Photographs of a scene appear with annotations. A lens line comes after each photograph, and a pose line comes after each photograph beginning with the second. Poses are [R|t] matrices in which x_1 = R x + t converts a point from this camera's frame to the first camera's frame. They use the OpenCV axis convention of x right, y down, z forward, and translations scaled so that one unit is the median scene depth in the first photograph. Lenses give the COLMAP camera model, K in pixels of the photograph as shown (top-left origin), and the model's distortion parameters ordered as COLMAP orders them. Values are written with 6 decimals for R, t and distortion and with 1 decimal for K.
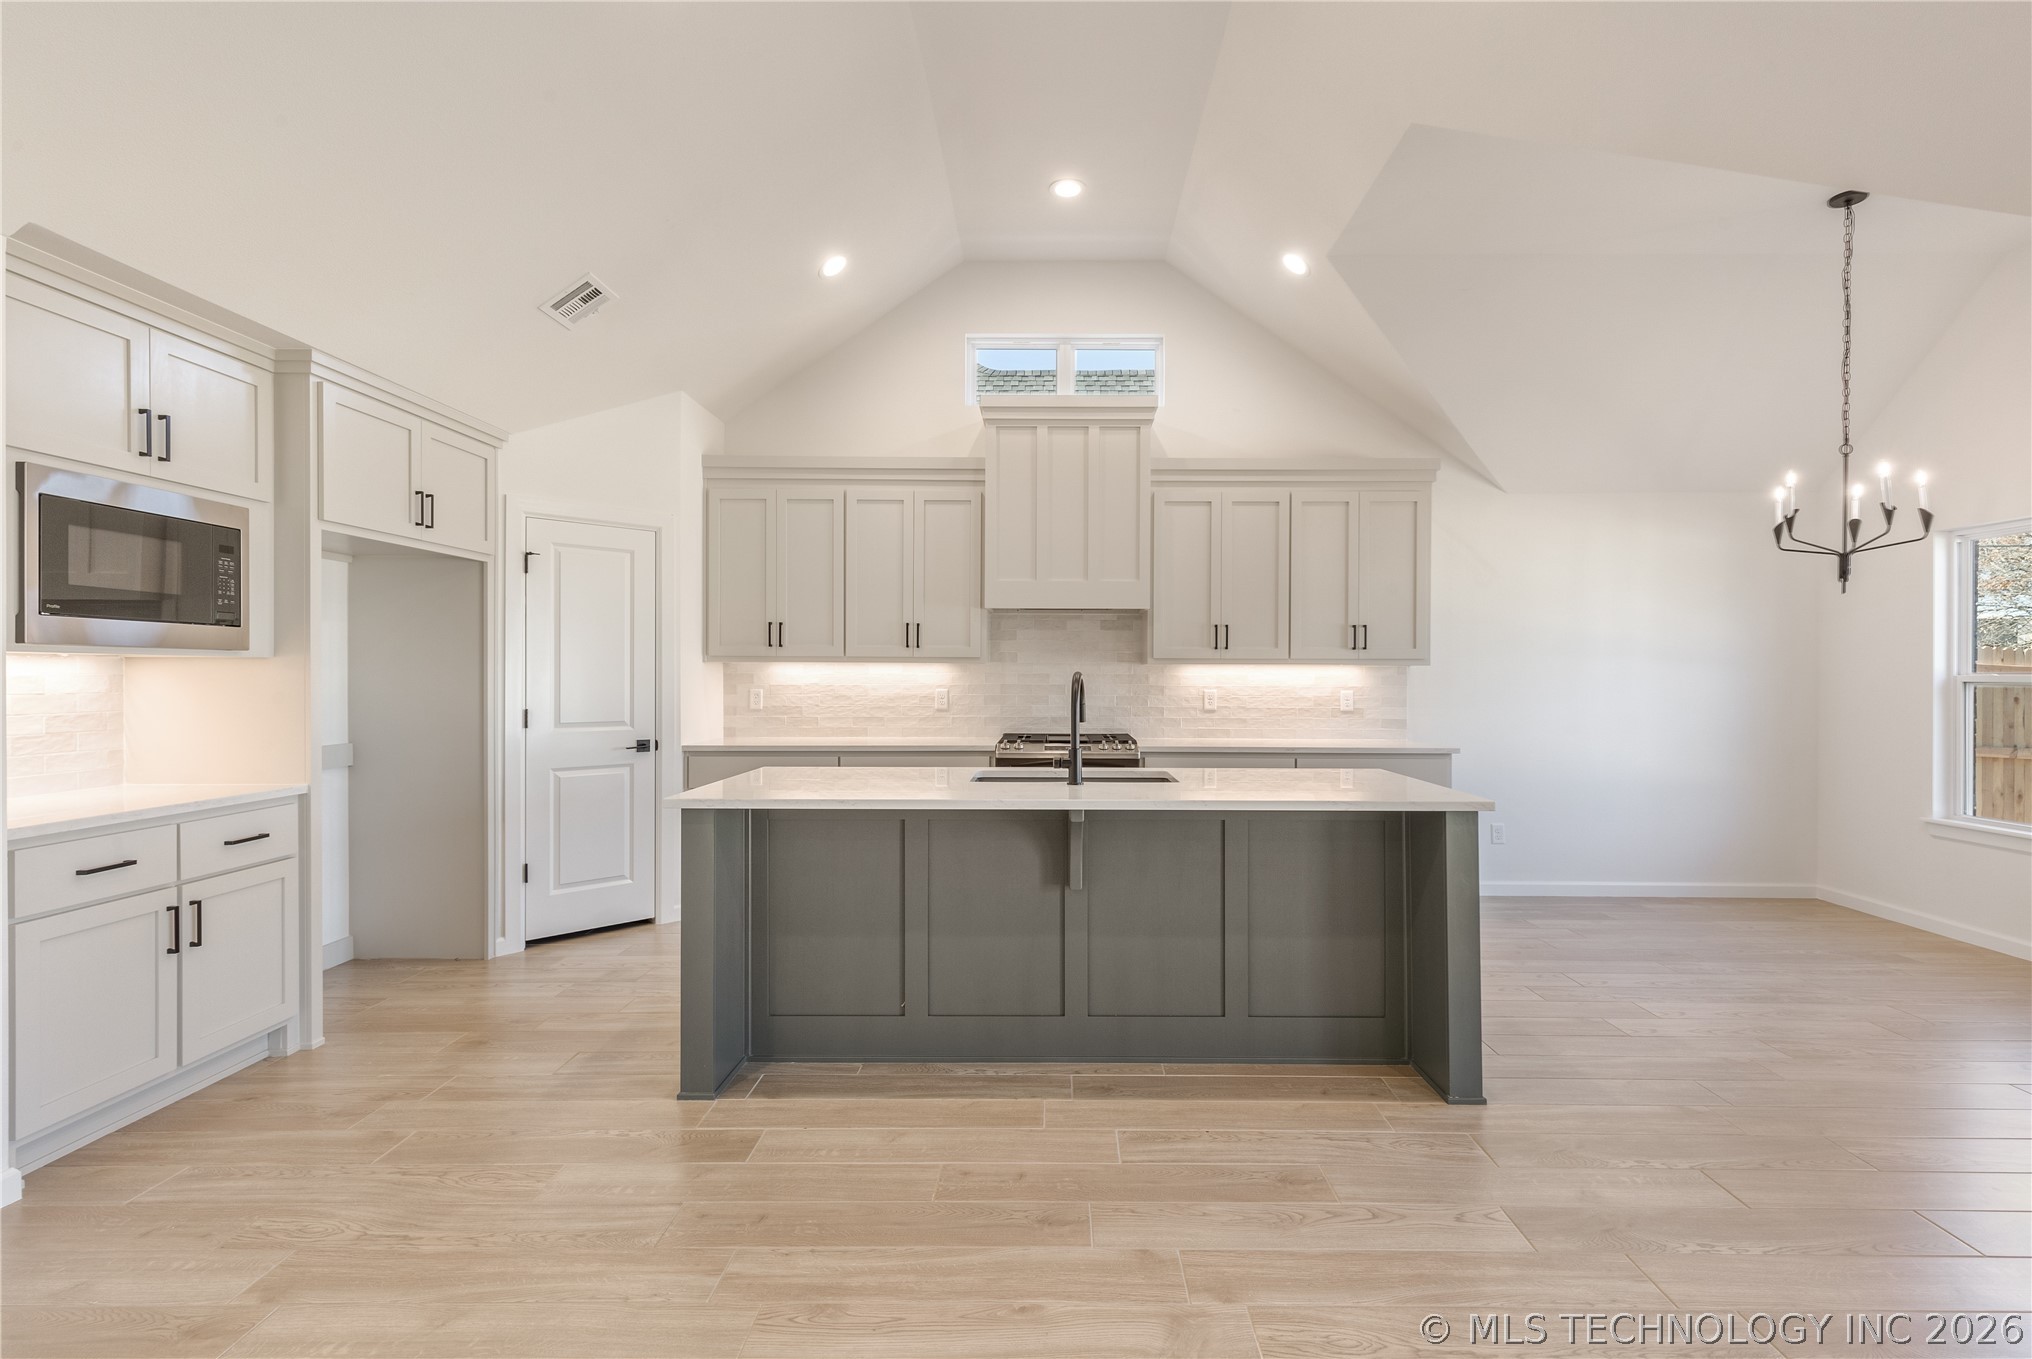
lens RADIAL K [[931.4, 0, 1050.6], [0, 931.4, 679.5], [0, 0, 1]] dist [0.006059, -0.000649]
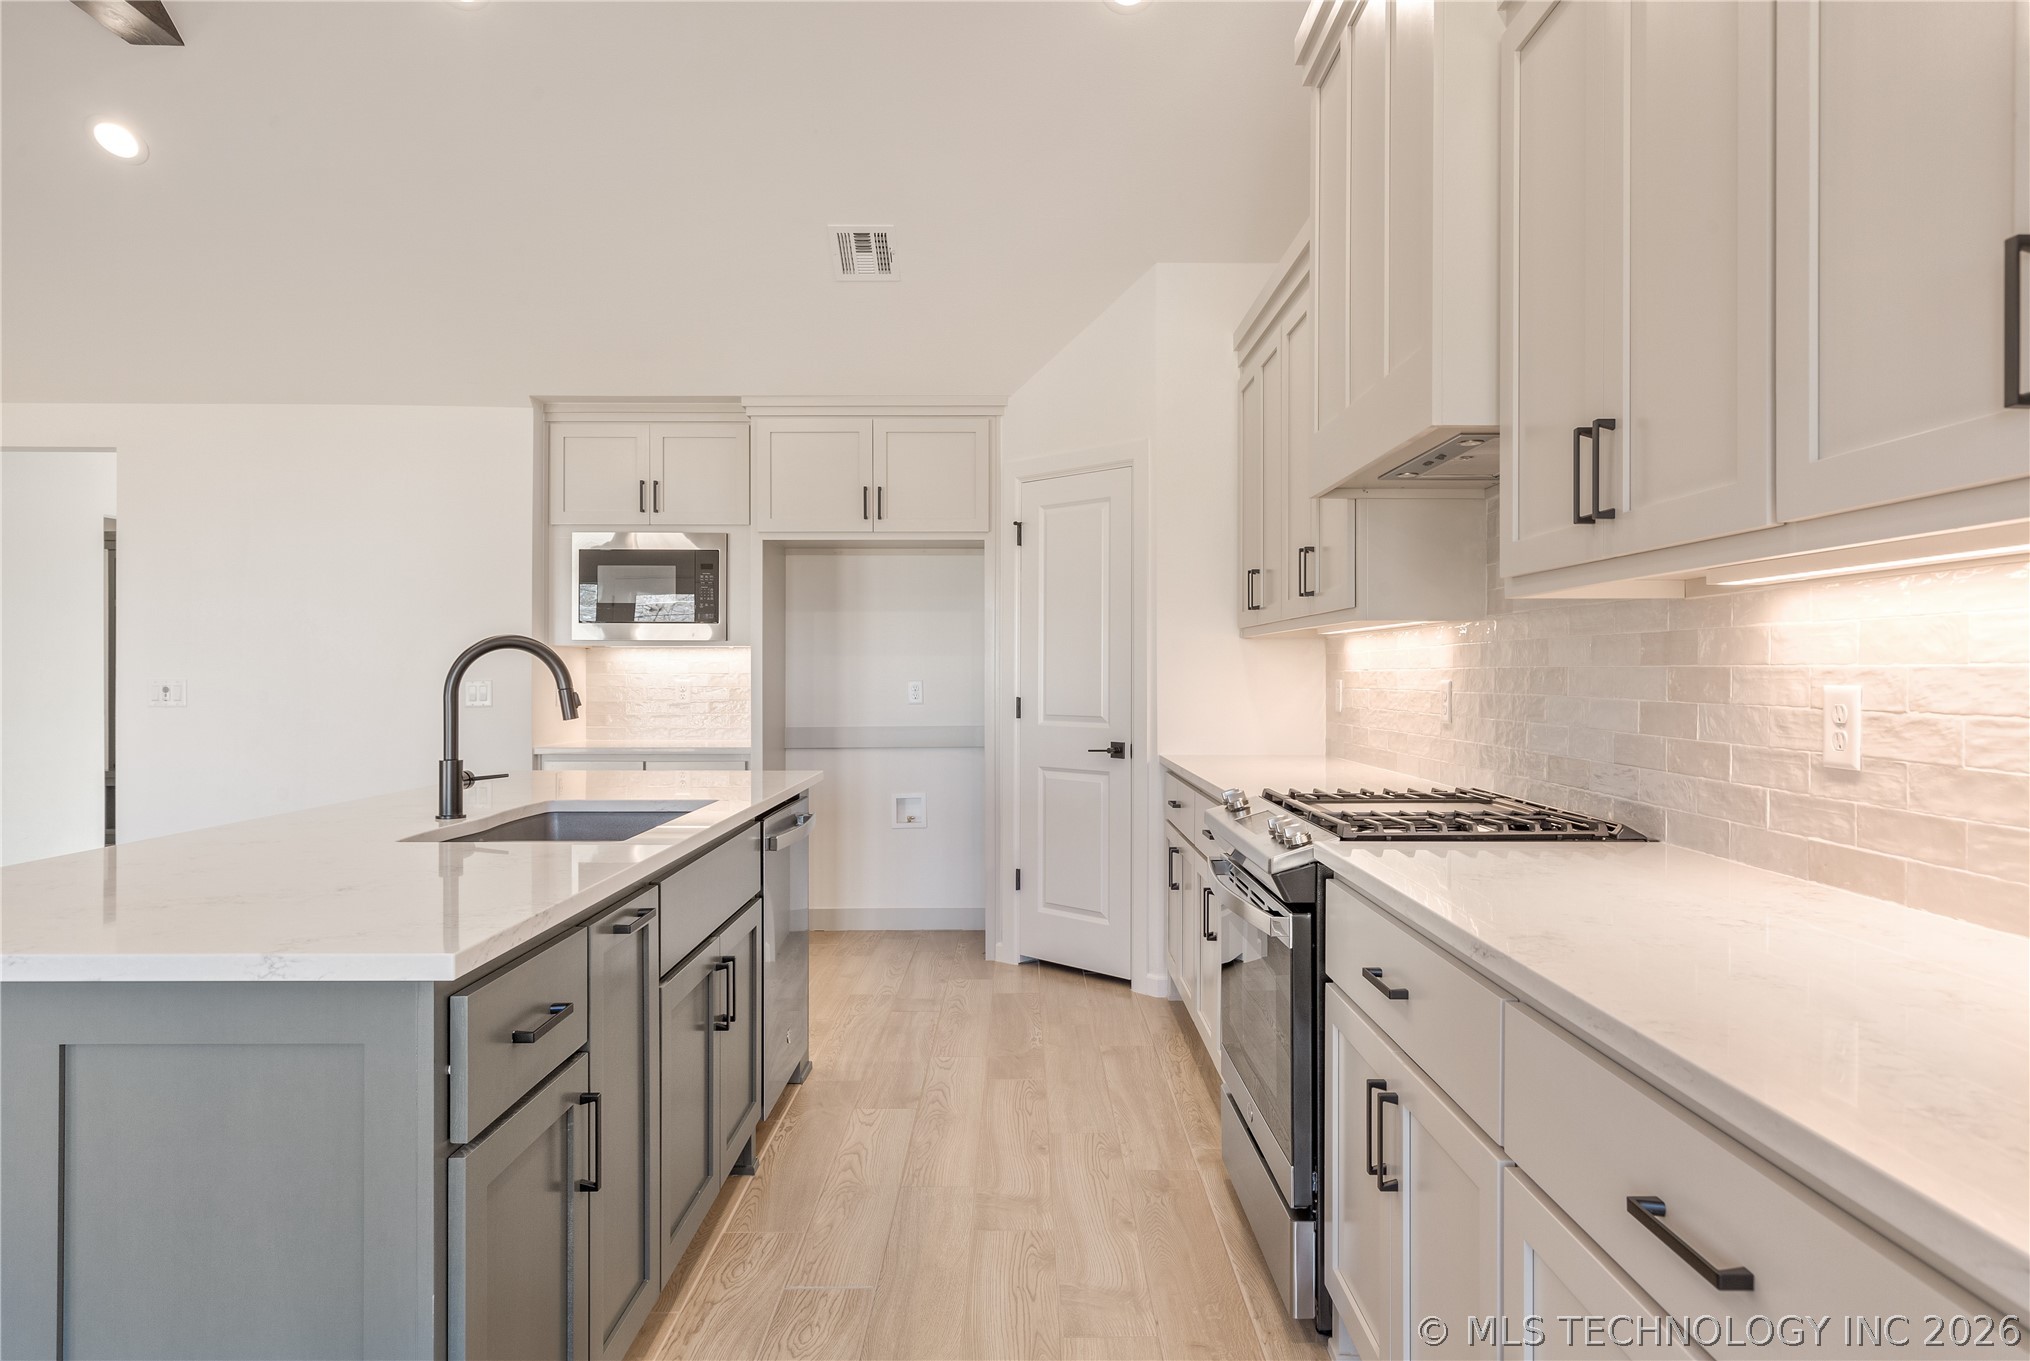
lens RADIAL K [[1211.5, 0, 1028.0], [0, 1211.5, 682.0], [0, 0, 1]] dist [-0.000545, 0.000093]
pose [[0.010058, 0.003155, -0.999944, 0.591246], [-0.006647, 0.999973, 0.003088, 0.013241], [0.999927, 0.006615, 0.010079, 0.974326]]
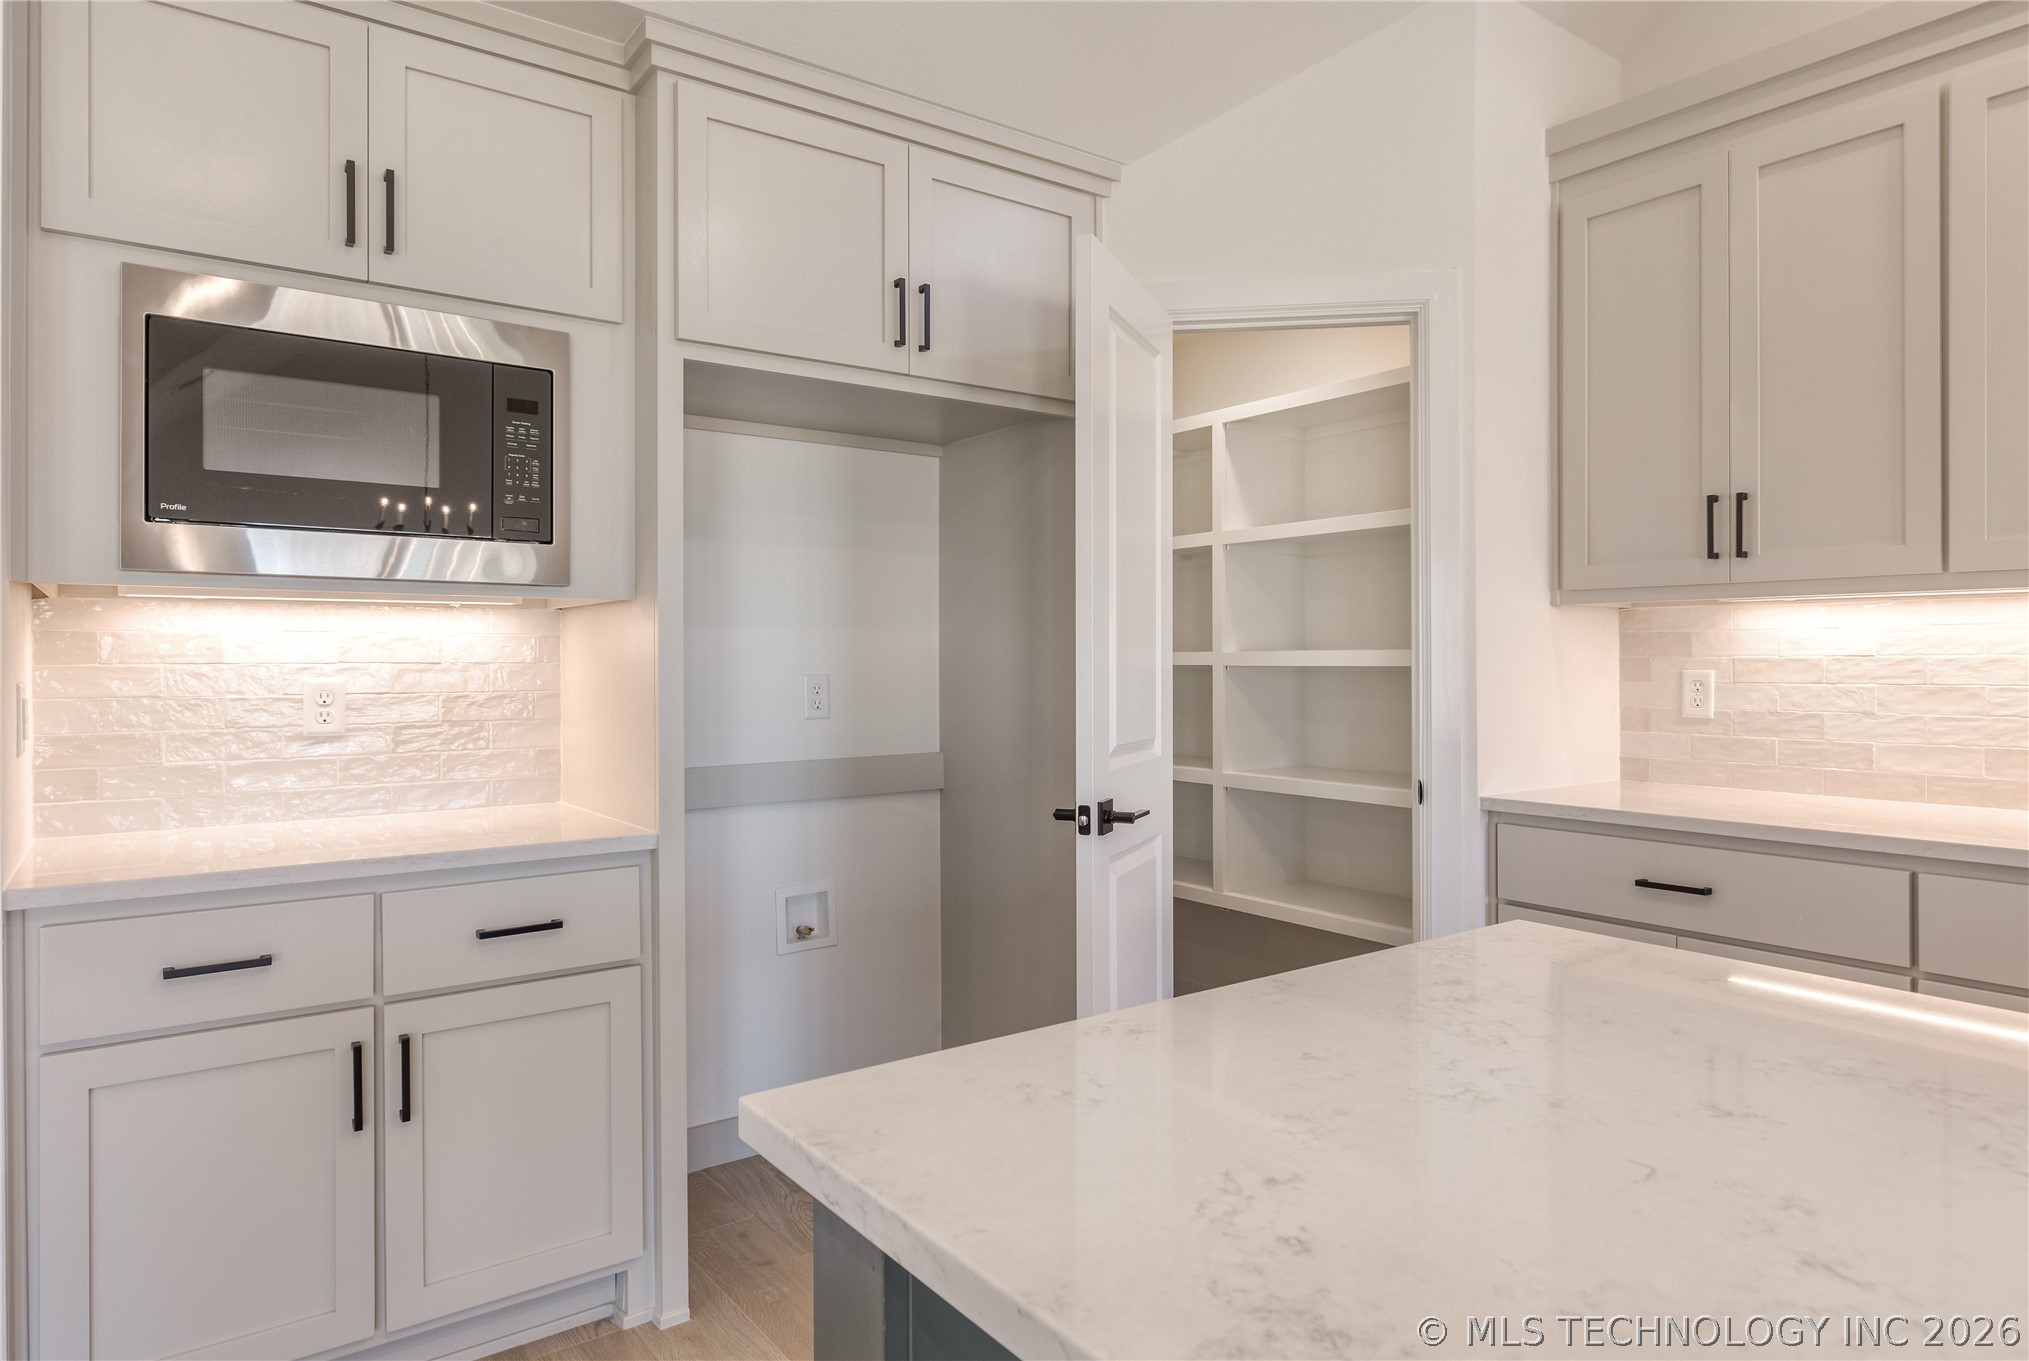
lens RADIAL K [[1210.9, 0, 1026.9], [0, 1210.9, 655.4], [0, 0, 1]] dist [-0.000545, 0.000093]
pose [[0.597079, -0.006801, -0.802154, -0.077846], [-0.001527, 0.999953, -0.009615, 0.011821], [0.802181, 0.006966, 0.597040, 0.544294]]
